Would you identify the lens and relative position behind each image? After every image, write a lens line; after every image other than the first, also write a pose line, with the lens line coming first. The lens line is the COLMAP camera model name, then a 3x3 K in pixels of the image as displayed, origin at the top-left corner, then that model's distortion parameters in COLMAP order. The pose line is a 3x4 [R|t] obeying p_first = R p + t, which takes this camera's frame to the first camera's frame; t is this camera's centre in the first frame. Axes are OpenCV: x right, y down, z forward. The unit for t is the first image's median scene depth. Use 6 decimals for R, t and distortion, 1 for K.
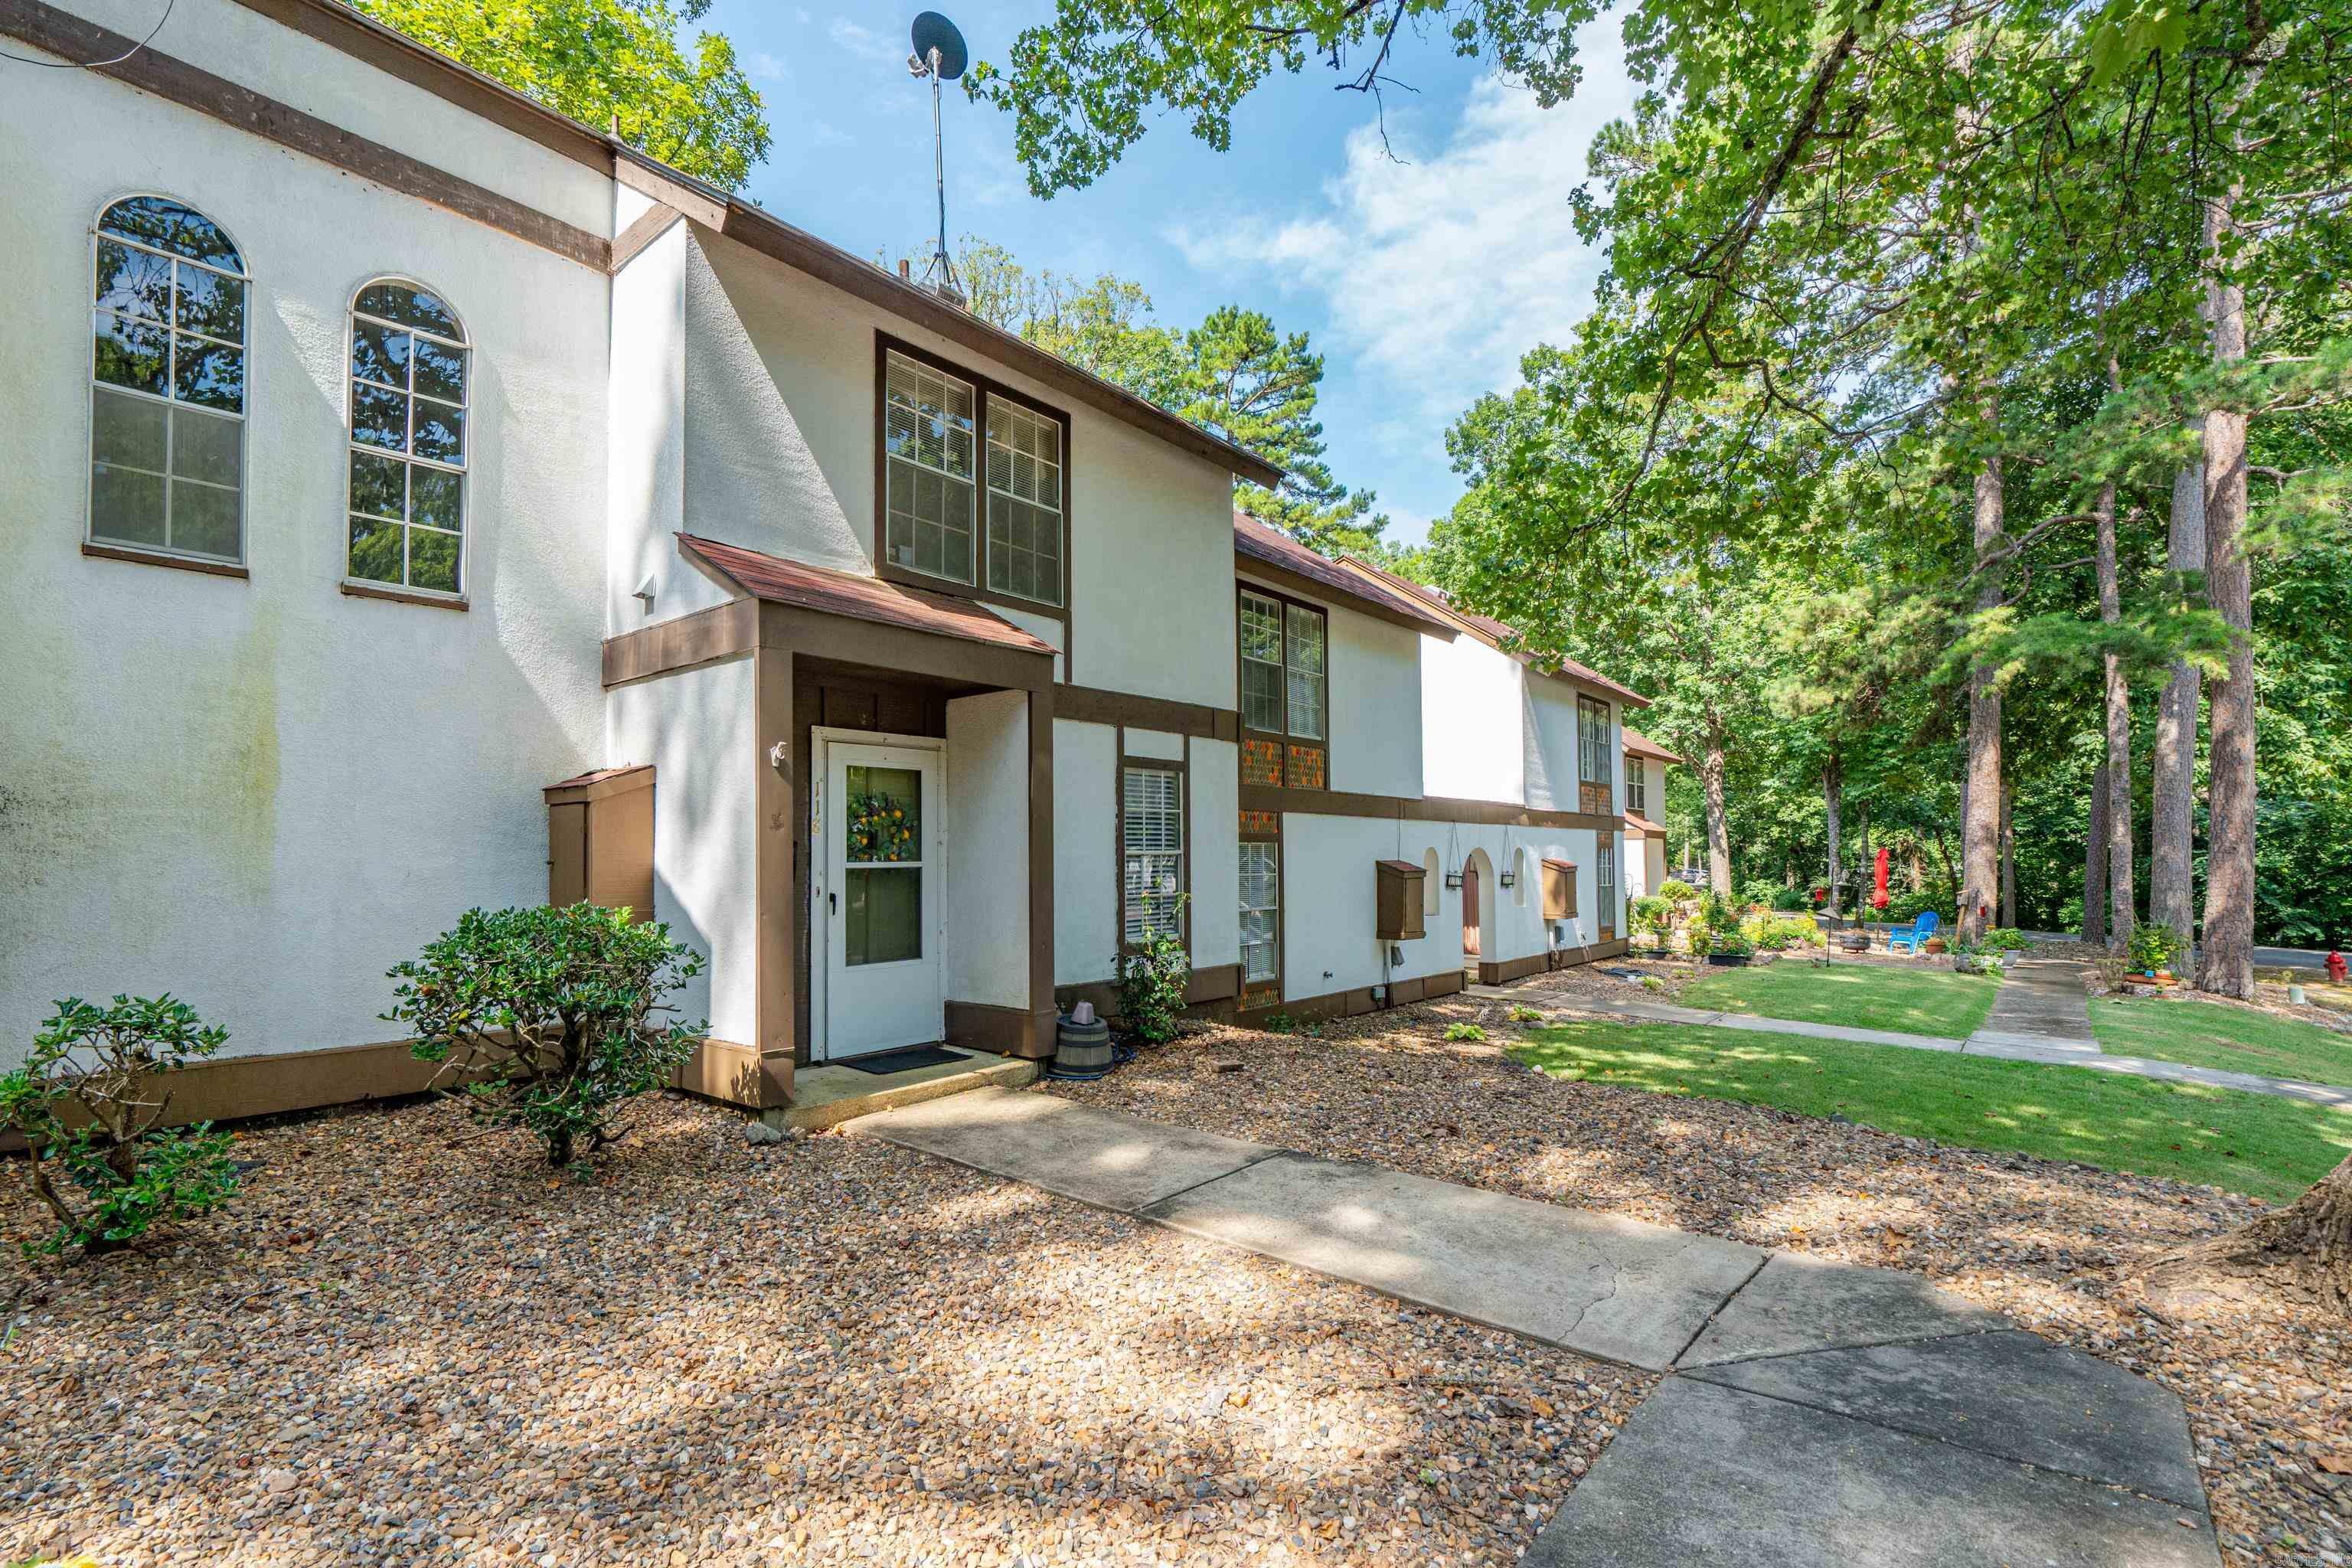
lens RADIAL K [[1073.2, 0, 1174.5], [0, 1073.2, 821.1], [0, 0, 1]] dist [0.000930, 0.000288]
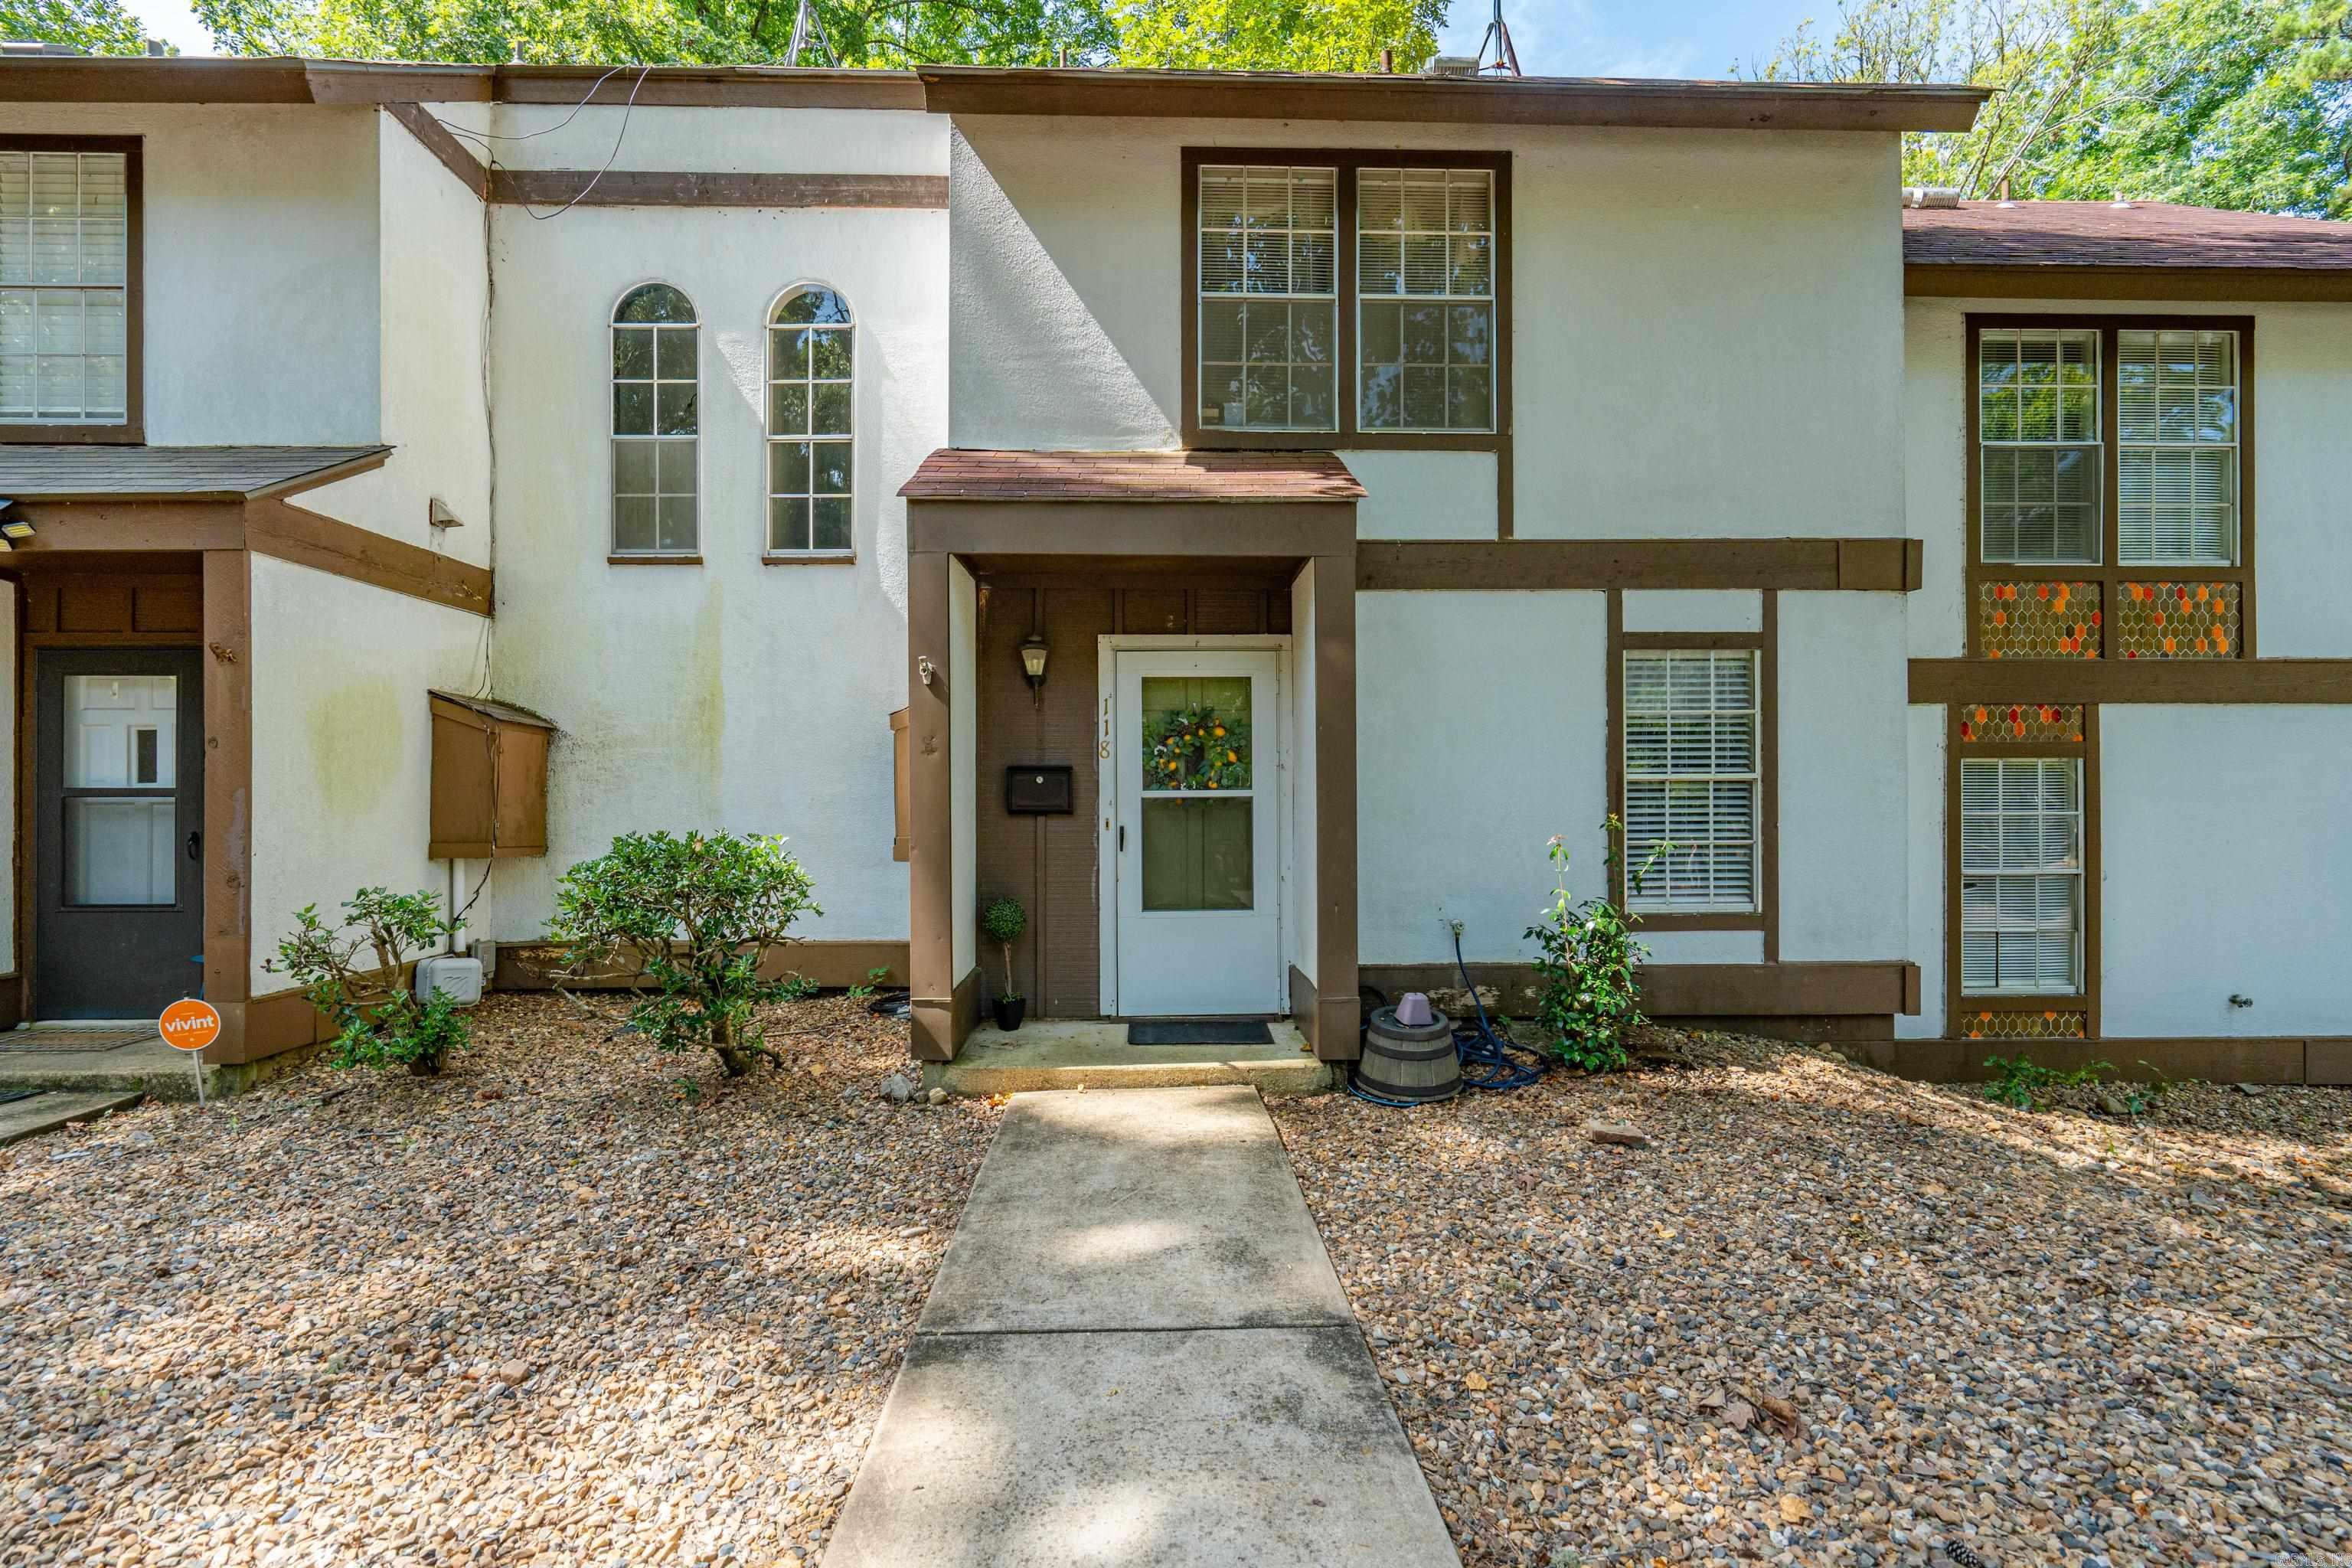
lens RADIAL K [[1076.4, 0, 1094.4], [0, 1076.4, 781.2], [0, 0, 1]] dist [-0.003563, 0.000316]
pose [[0.658405, 0.000345, -0.752664, 0.339053], [0.025894, 0.999398, 0.023109, 0.010718], [0.752219, -0.034705, 0.657999, 0.432346]]
